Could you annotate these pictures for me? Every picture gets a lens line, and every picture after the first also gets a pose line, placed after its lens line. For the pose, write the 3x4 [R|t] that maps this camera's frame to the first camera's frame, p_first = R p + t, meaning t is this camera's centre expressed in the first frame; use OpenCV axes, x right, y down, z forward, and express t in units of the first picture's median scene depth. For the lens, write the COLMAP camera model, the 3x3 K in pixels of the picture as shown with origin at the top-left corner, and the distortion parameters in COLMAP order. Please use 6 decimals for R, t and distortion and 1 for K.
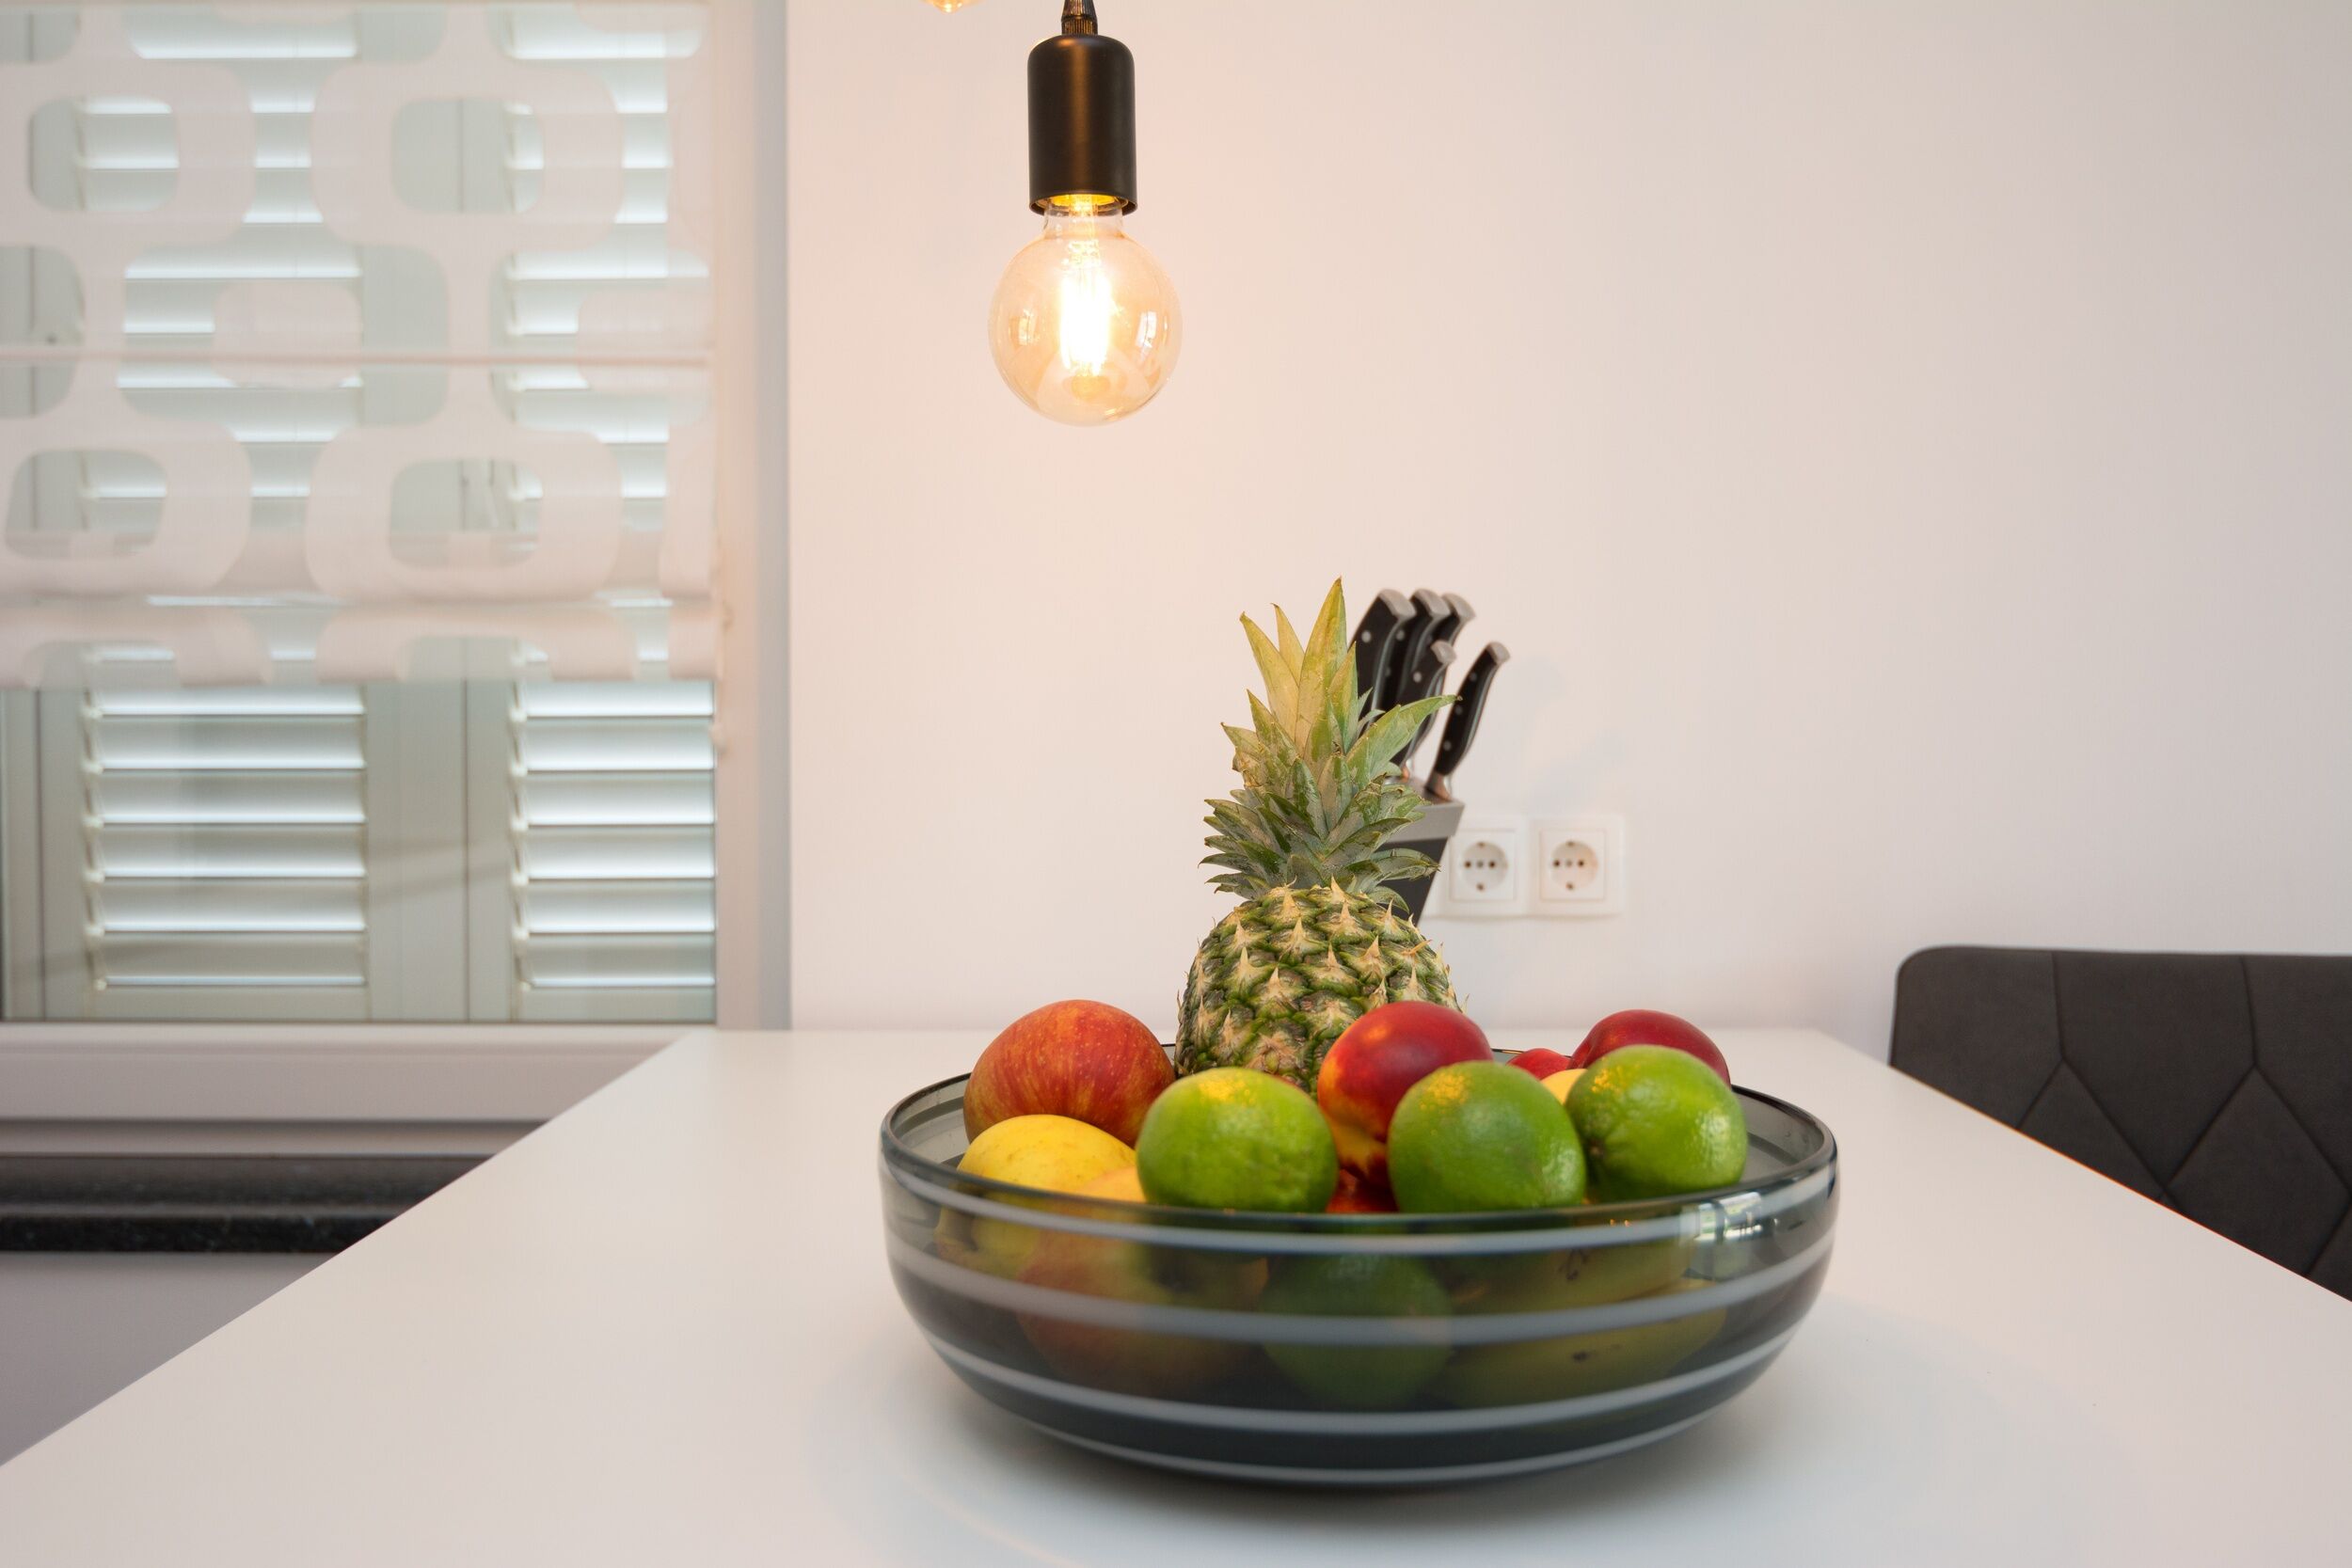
lens RADIAL K [[2017.1, 0, 1176.0], [0, 2017.1, 784.0], [0, 0, 1]] dist [-0.000380, -0.003513]
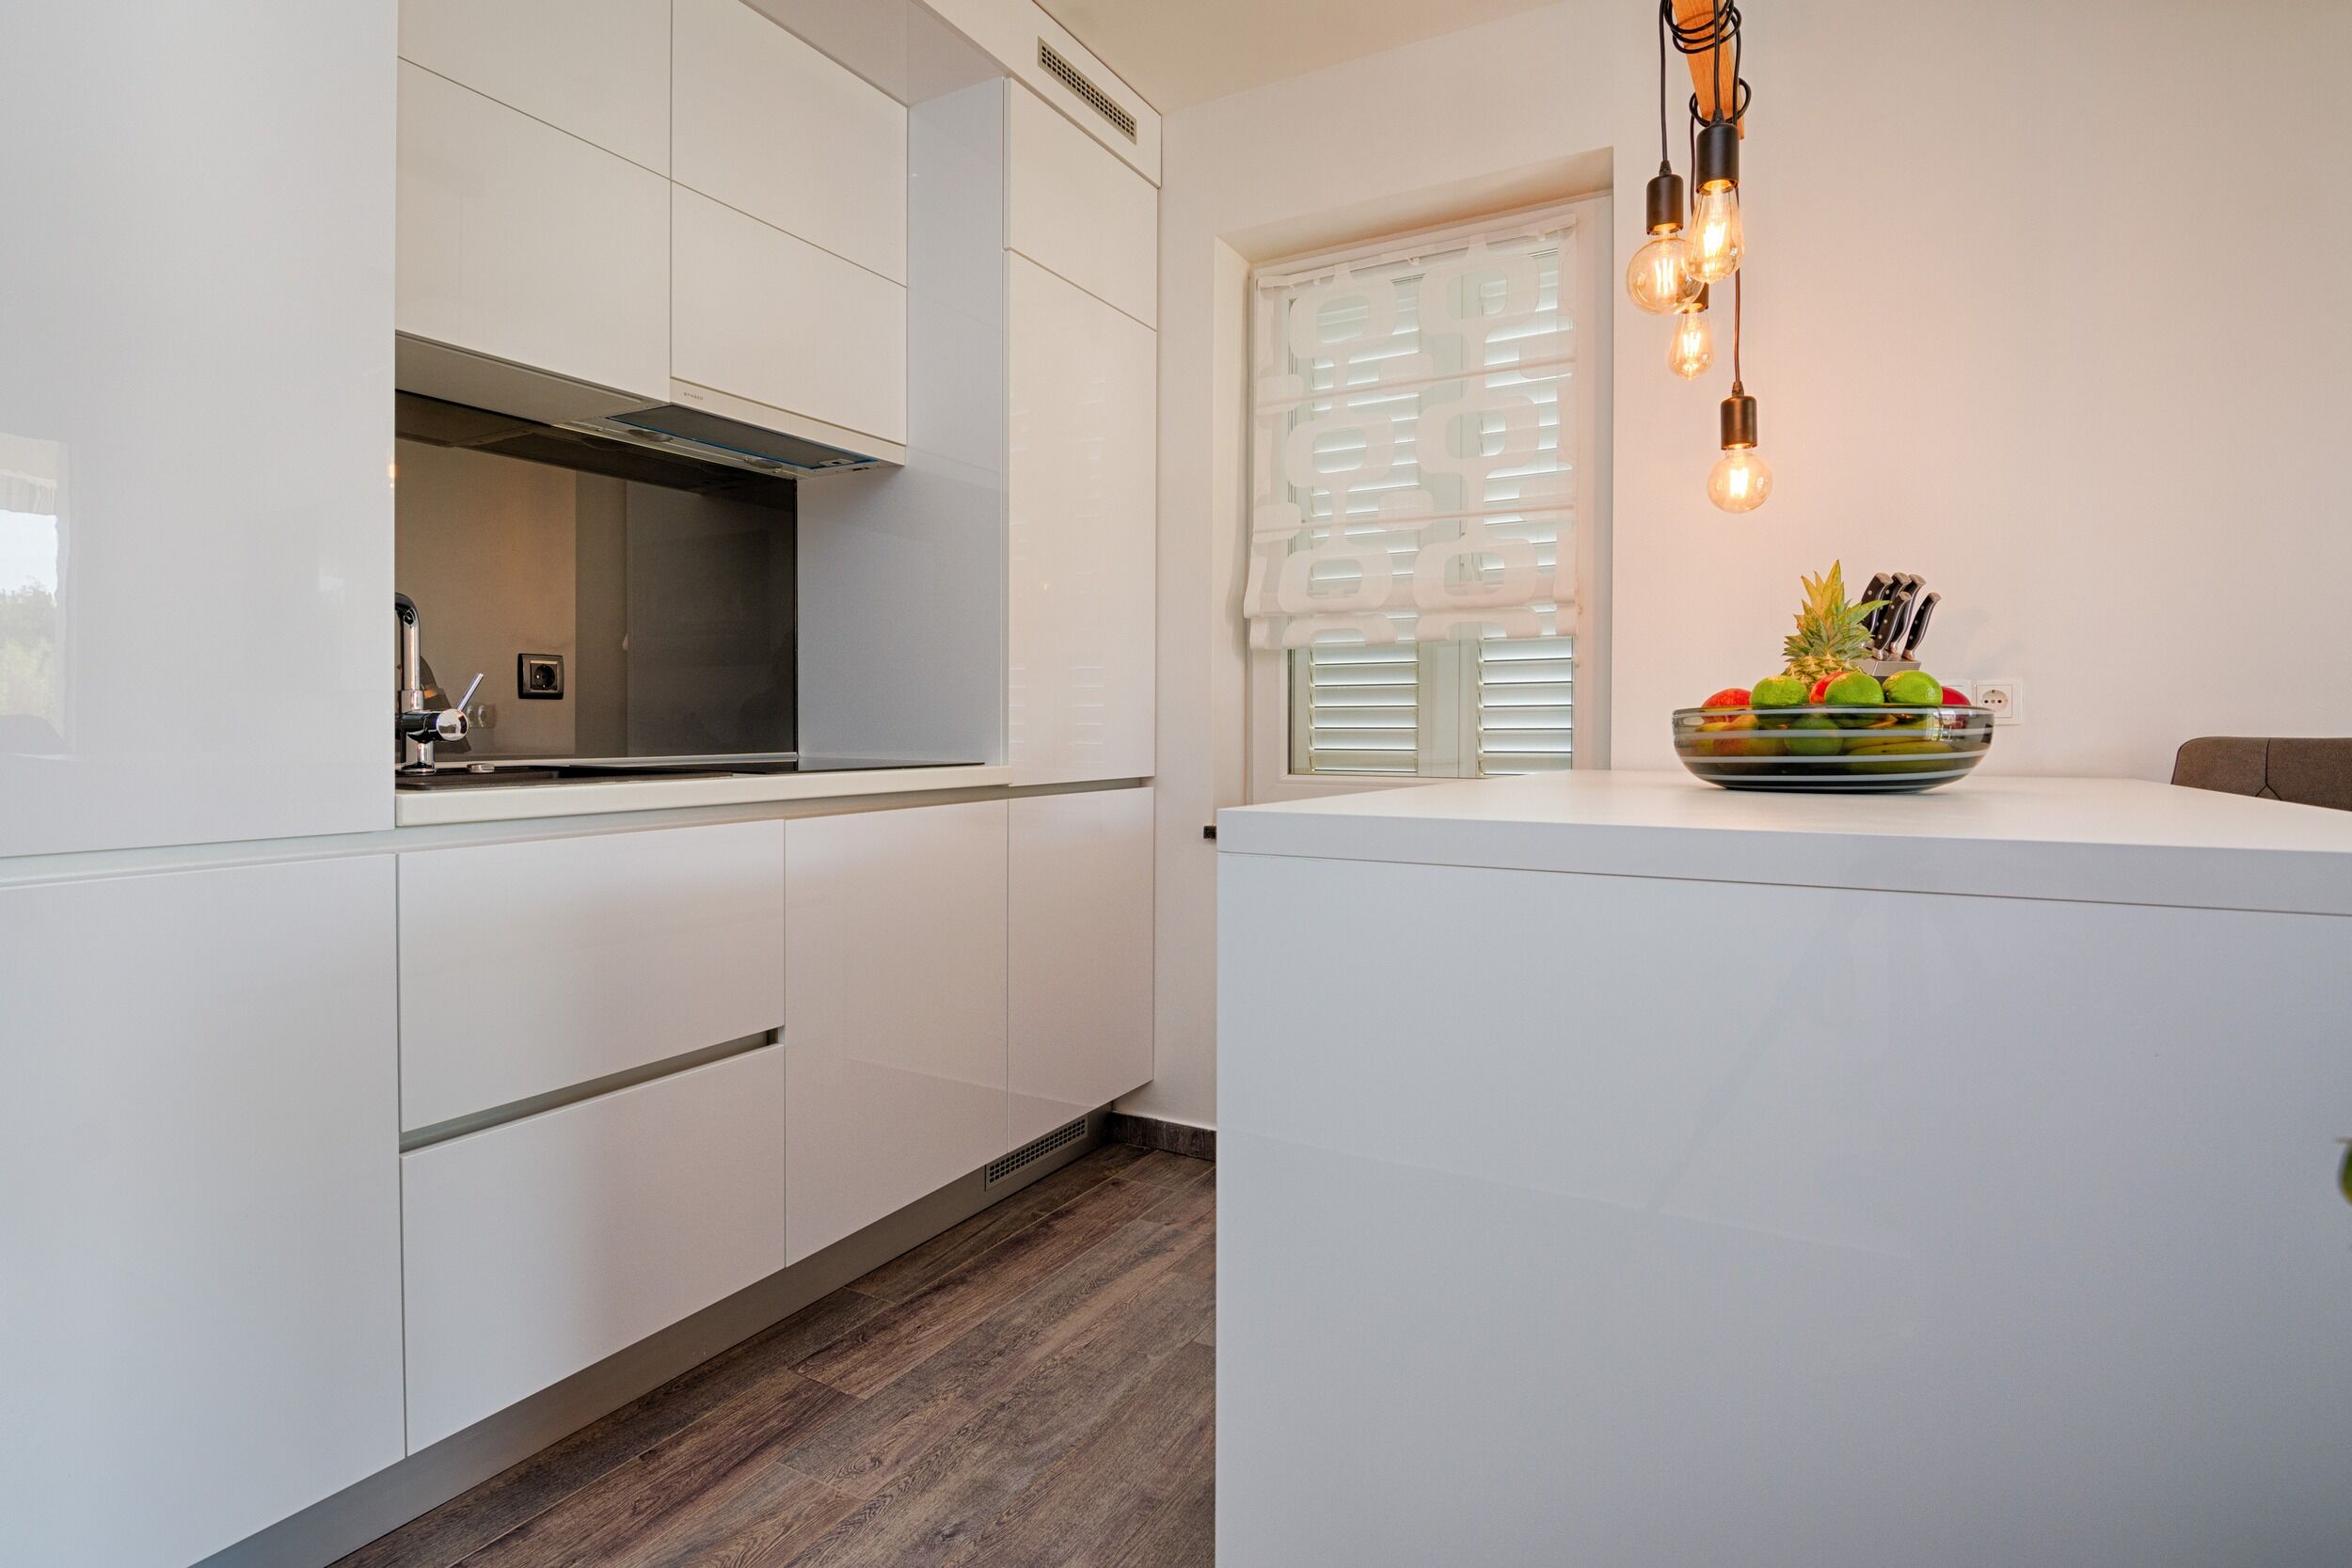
lens RADIAL K [[1136.0, 0, 1168.9], [0, 1136.0, 723.8], [0, 0, 1]] dist [-0.002337, -0.000593]
pose [[0.867794, 0.005024, -0.496899, 0.057659], [-0.016412, 0.999693, -0.018555, 0.177891], [0.496654, 0.024257, 0.867610, -0.876030]]
